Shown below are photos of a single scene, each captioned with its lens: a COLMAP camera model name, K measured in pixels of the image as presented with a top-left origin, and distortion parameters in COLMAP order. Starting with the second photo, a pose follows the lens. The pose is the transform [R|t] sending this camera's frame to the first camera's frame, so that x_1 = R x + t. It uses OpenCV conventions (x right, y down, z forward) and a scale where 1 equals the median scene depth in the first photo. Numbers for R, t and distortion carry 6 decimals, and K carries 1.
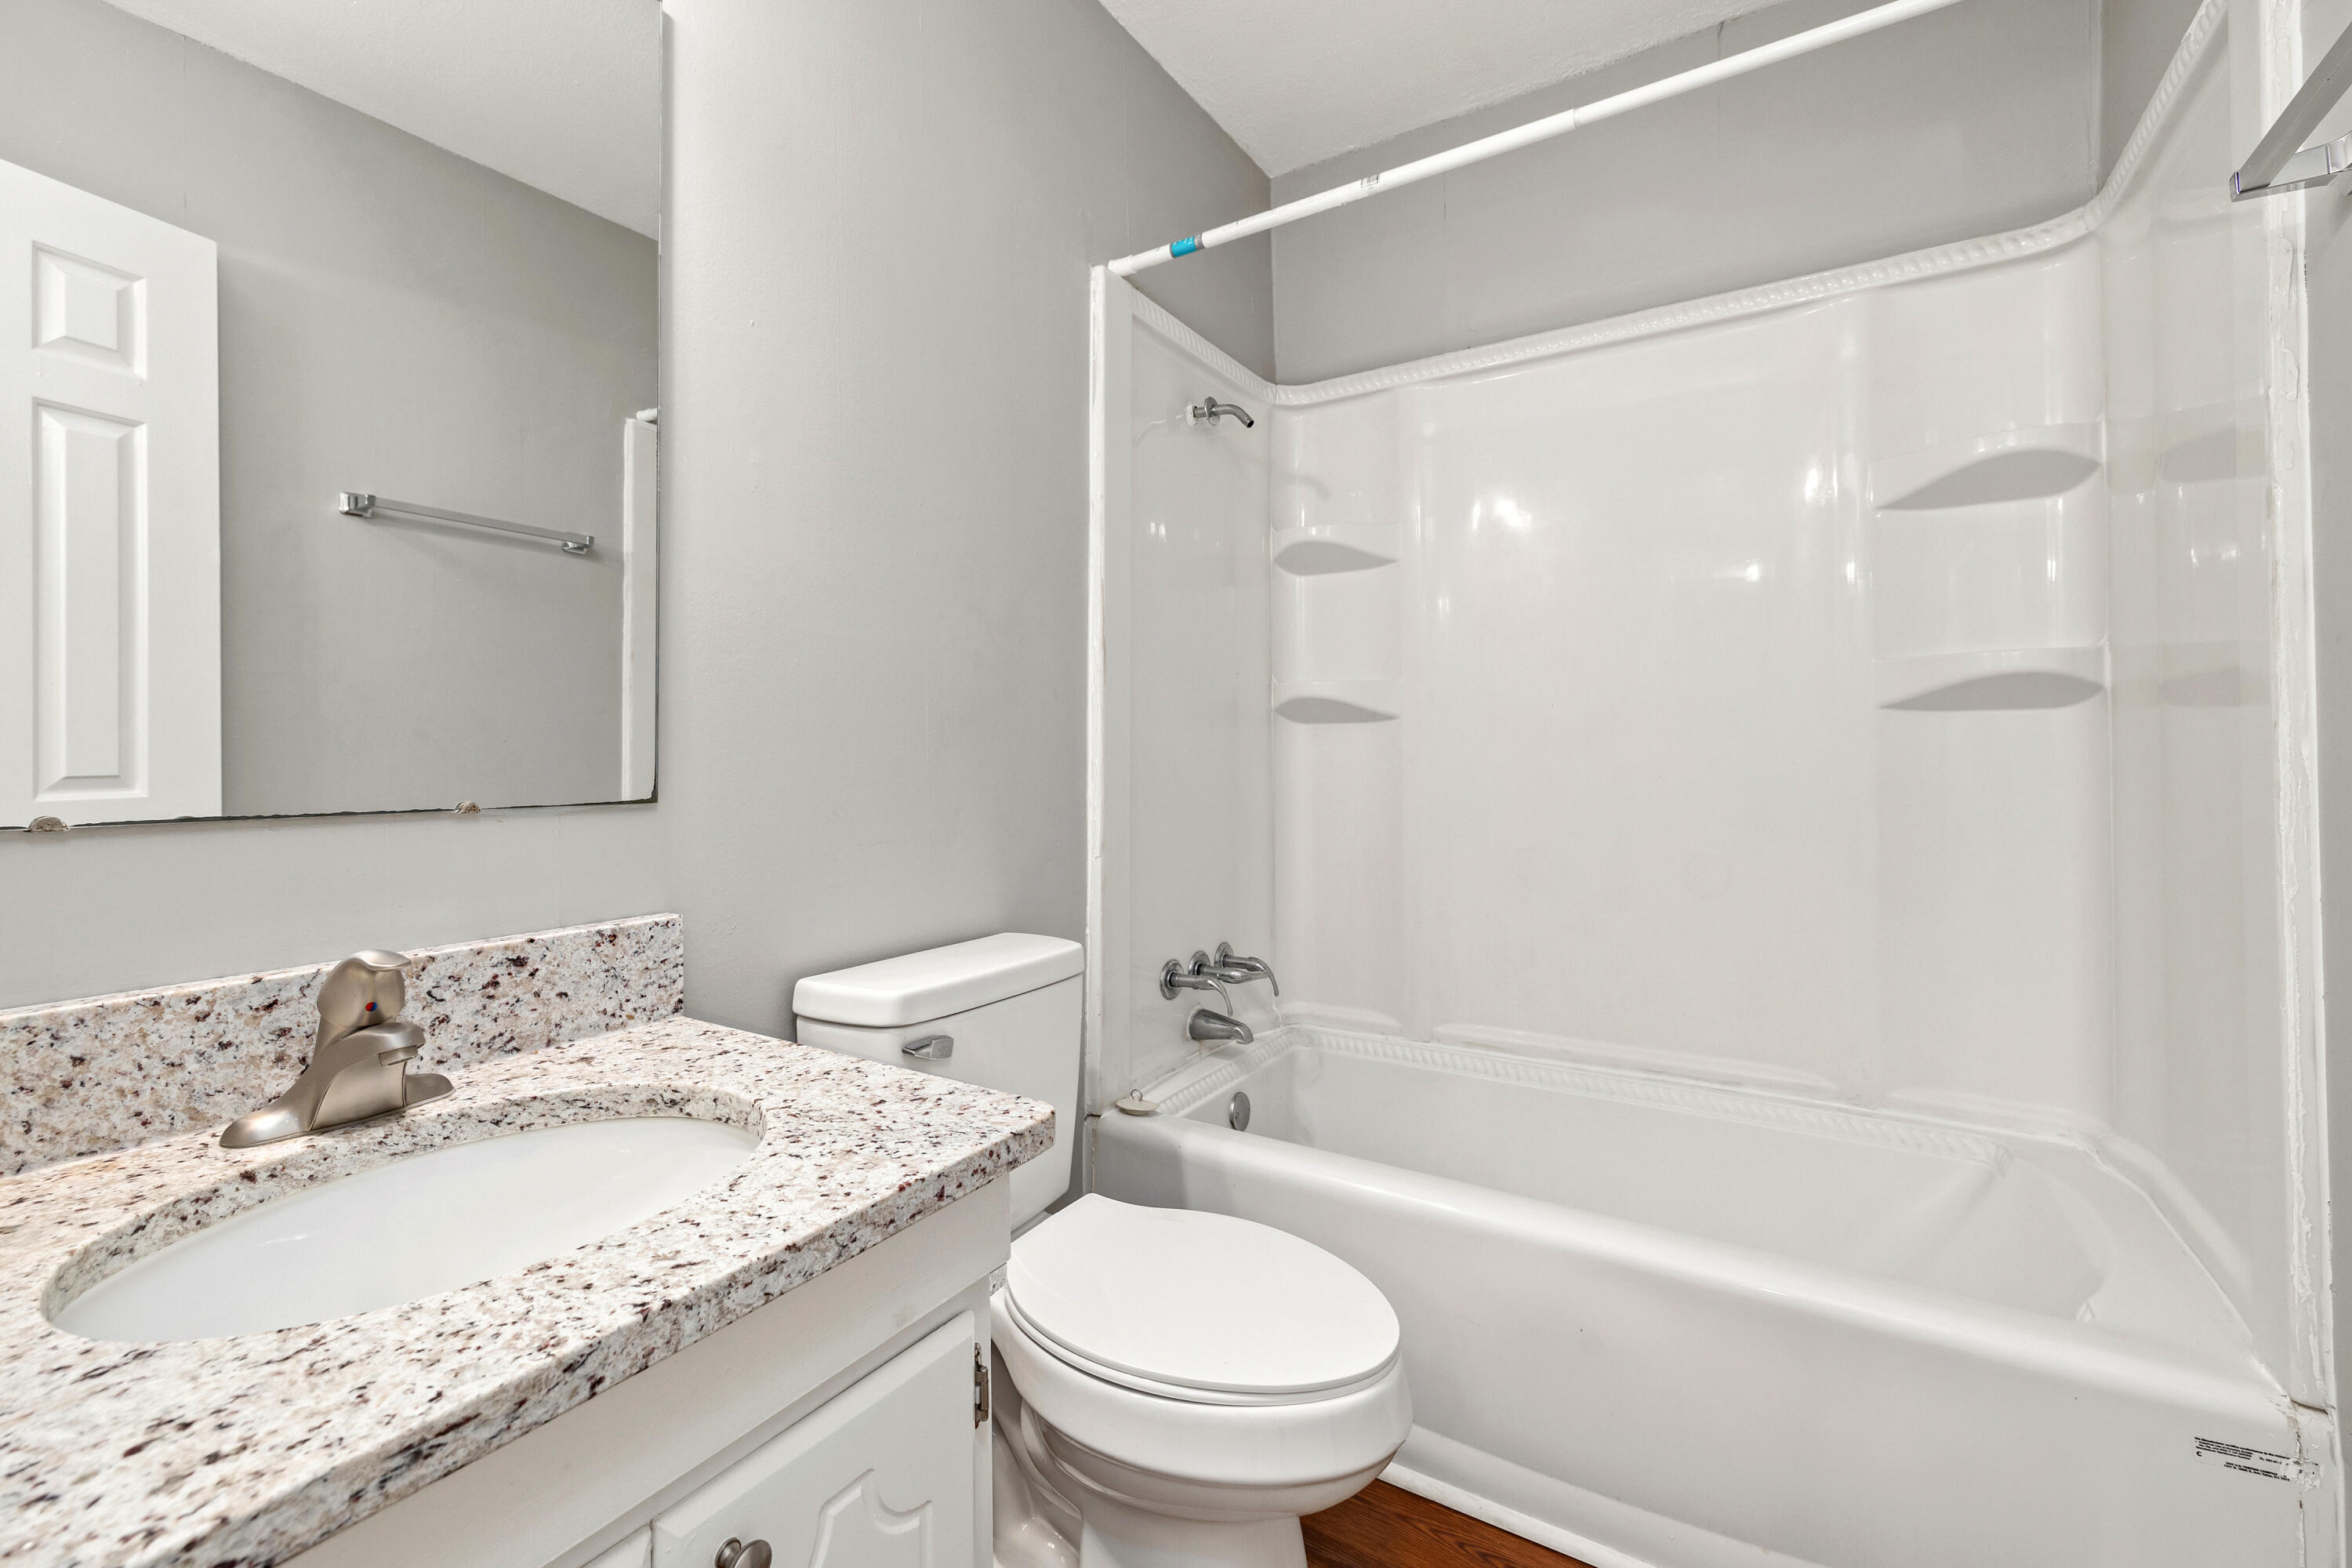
lens RADIAL K [[1017.0, 0, 1137.5], [0, 1017.0, 749.8], [0, 0, 1]] dist [-0.001189, -0.000115]
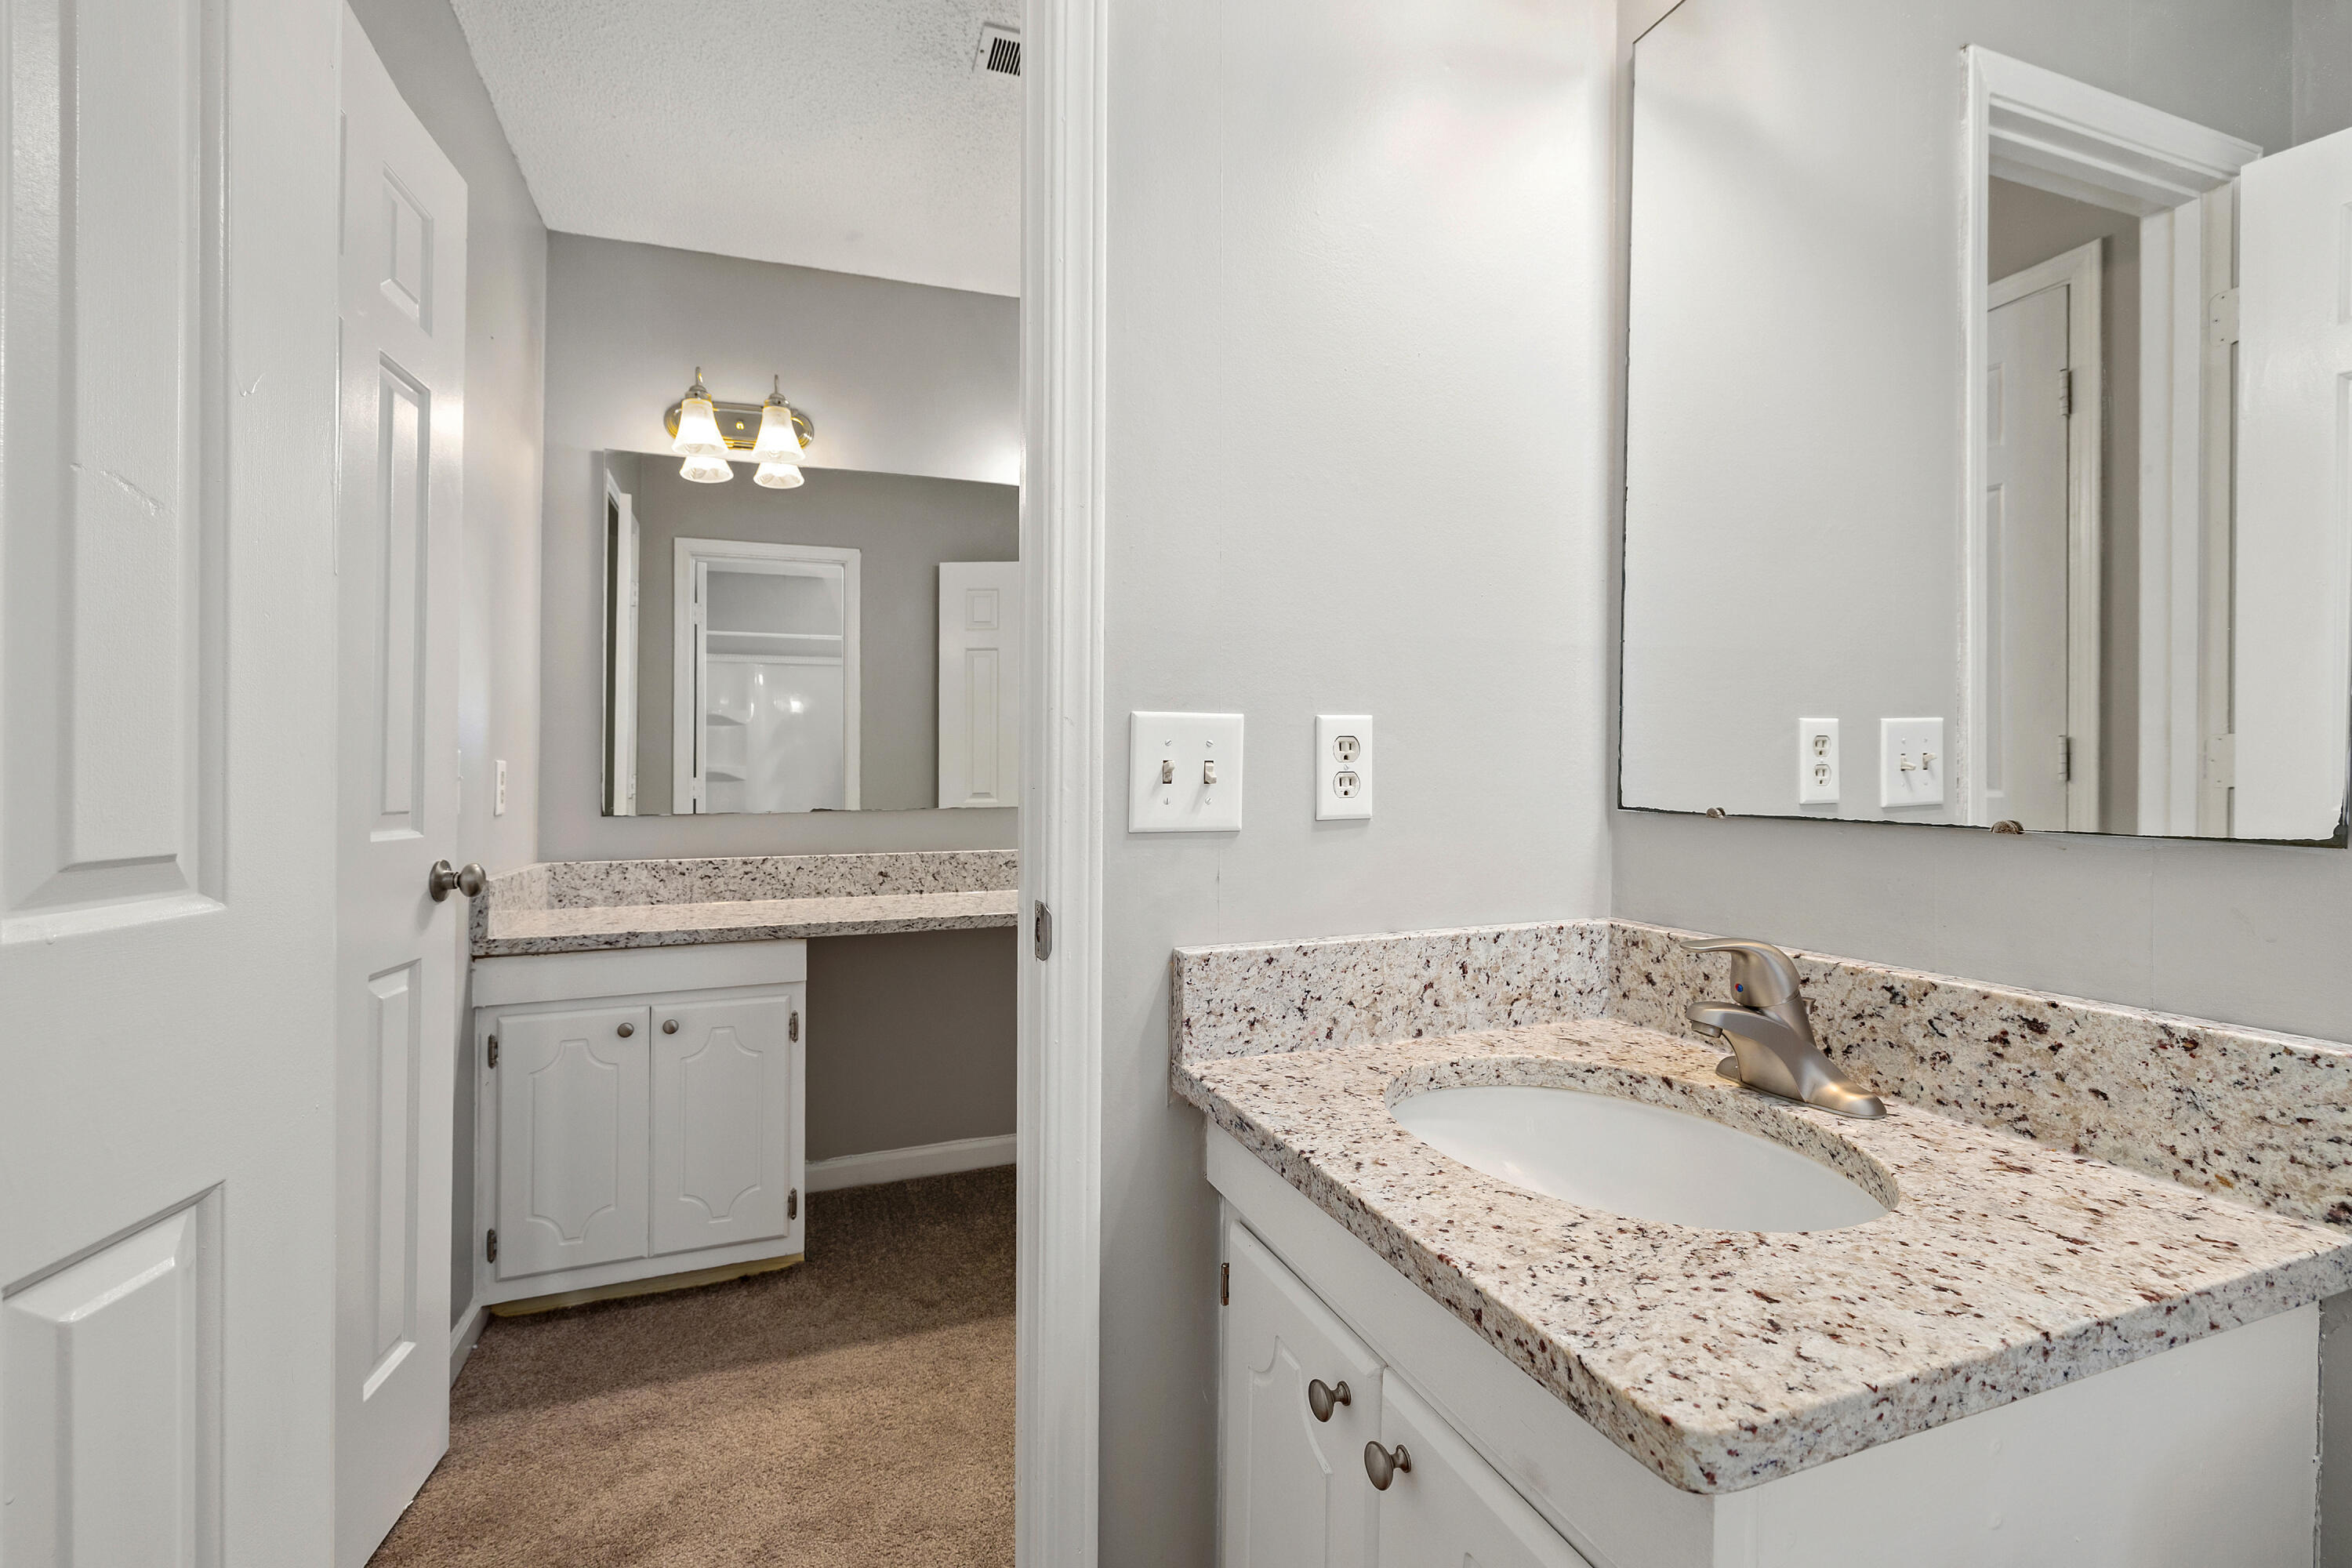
lens RADIAL K [[1017.0, 0, 1145.9], [0, 1017.0, 768.0], [0, 0, 1]] dist [-0.001189, -0.000115]
pose [[-0.605441, 0.008307, -0.795846, 0.464846], [0.012553, 0.999921, 0.000887, -0.001776], [0.795791, -0.009454, -0.605498, 0.984926]]
